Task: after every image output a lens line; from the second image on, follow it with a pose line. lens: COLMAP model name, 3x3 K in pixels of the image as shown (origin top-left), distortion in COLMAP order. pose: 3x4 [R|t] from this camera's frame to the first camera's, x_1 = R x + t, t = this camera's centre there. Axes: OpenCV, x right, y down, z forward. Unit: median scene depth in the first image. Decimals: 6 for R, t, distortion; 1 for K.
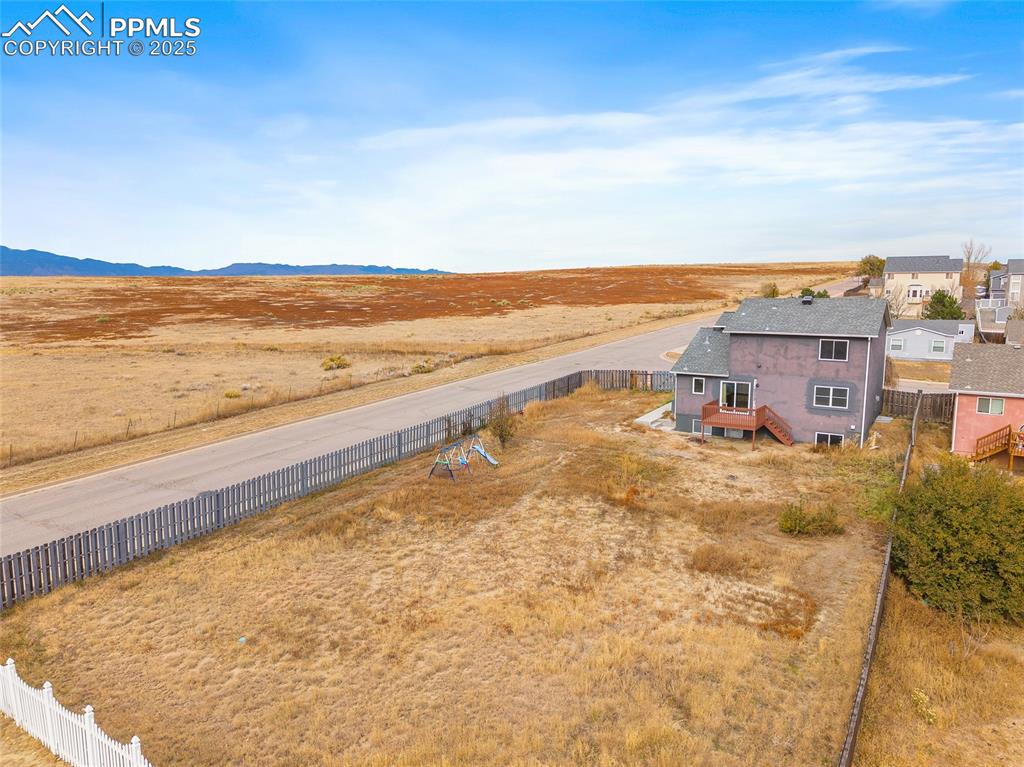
lens RADIAL K [[694.4, 0, 512.0], [0, 694.4, 383.5], [0, 0, 1]] dist [0.025486, -0.033918]
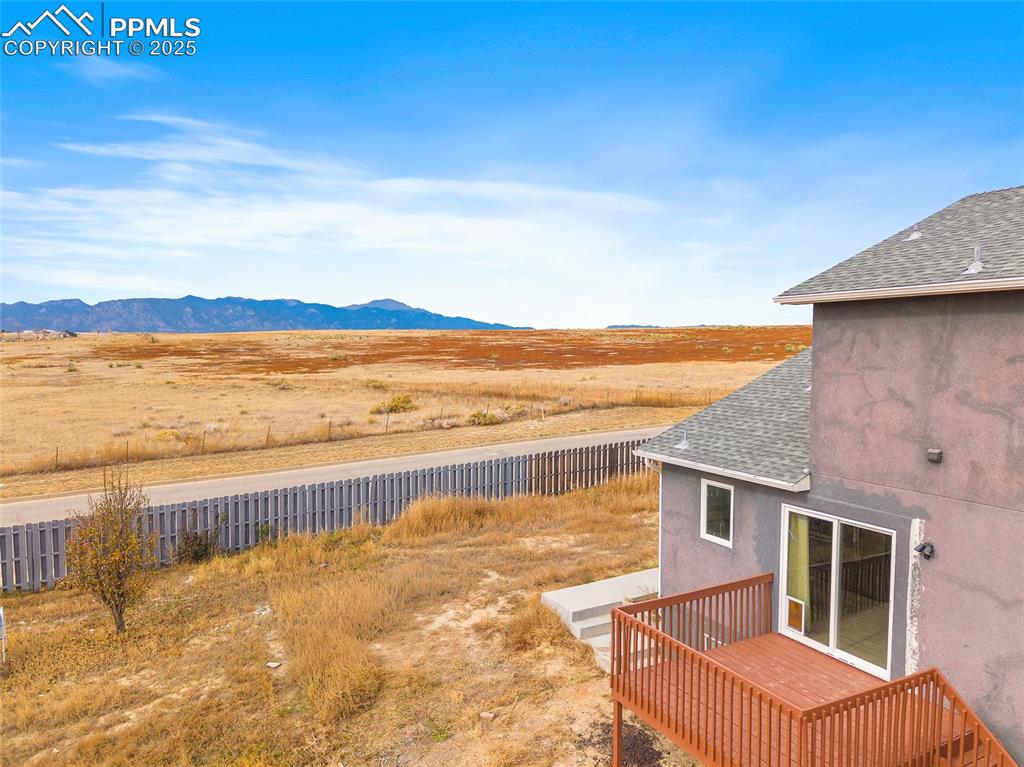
lens RADIAL K [[694.4, 0, 512.0], [0, 694.4, 383.5], [0, 0, 1]] dist [0.025486, -0.033918]
pose [[0.873936, 0.030225, -0.485101, 0.334819], [-0.070274, 0.995435, -0.064582, -0.023787], [0.480934, 0.090530, 0.872070, 0.736972]]
